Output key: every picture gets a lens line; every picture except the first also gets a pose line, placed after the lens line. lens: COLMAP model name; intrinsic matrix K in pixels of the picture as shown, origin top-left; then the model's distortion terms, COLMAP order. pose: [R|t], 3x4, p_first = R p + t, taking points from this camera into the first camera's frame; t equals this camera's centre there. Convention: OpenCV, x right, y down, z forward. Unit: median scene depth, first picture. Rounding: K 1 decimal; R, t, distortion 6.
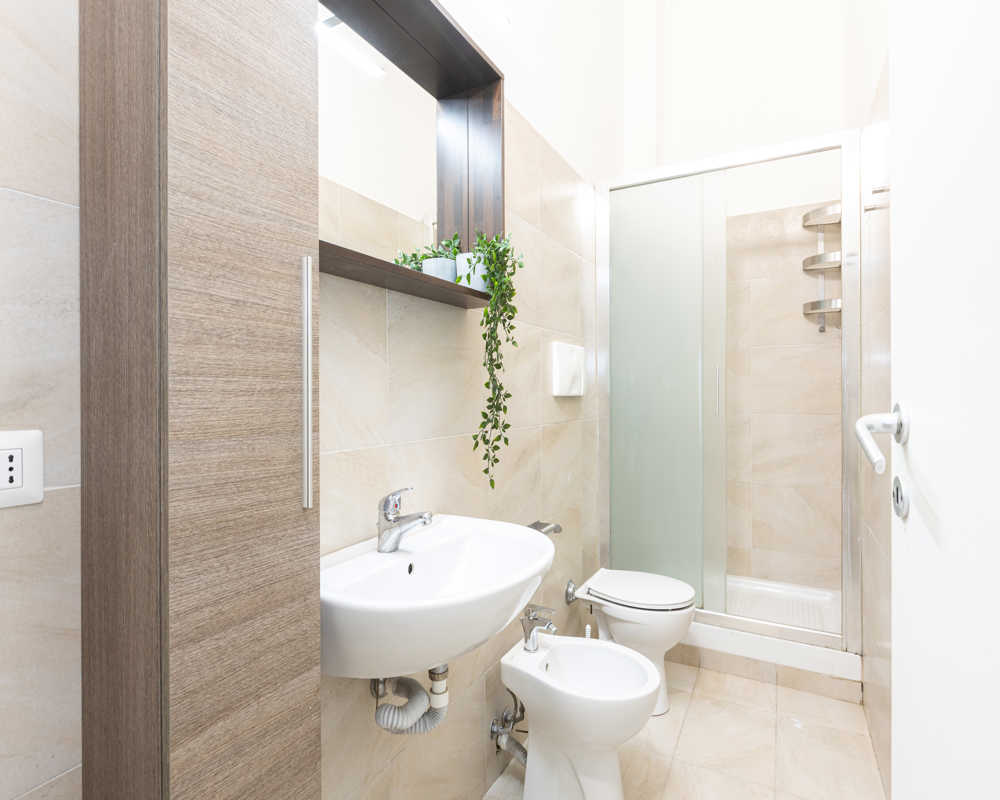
lens RADIAL K [[525.3, 0, 512.5], [0, 525.3, 394.0], [0, 0, 1]] dist [0.000073, -0.000132]
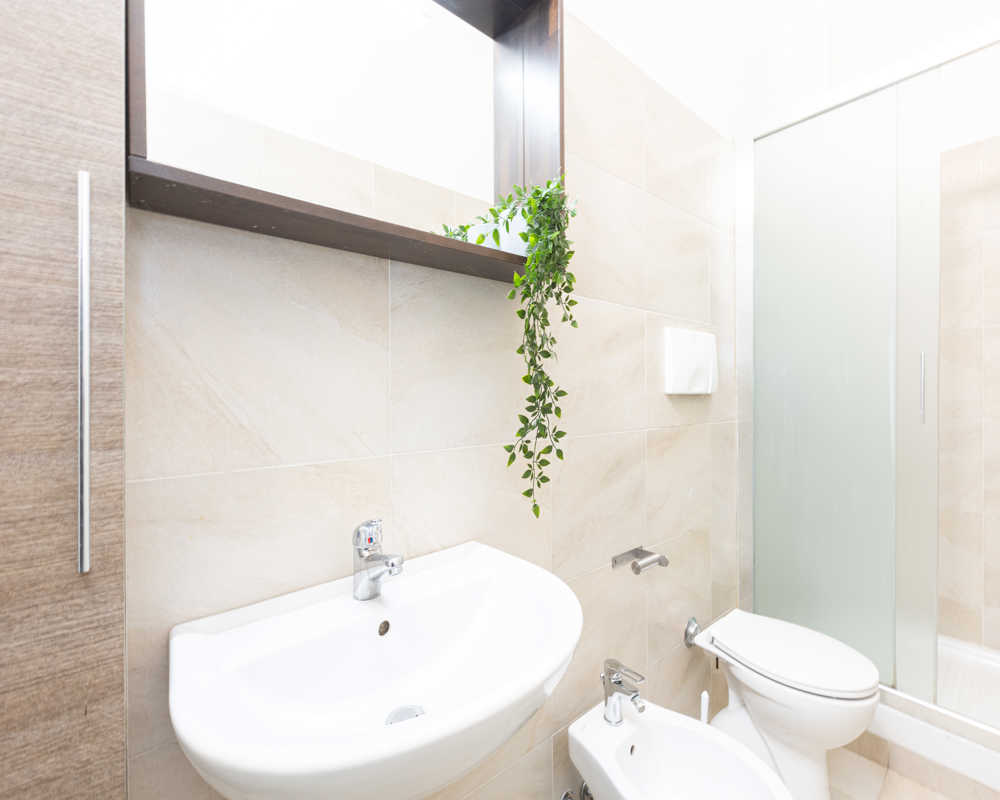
lens RADIAL K [[449.9, 0, 498.7], [0, 449.9, 393.5], [0, 0, 1]] dist [-0.000235, -0.000999]
pose [[0.926027, 0.001837, -0.377453, 0.149054], [-0.000205, 0.999990, 0.004364, 0.000425], [0.377458, -0.003964, 0.926018, 0.370359]]
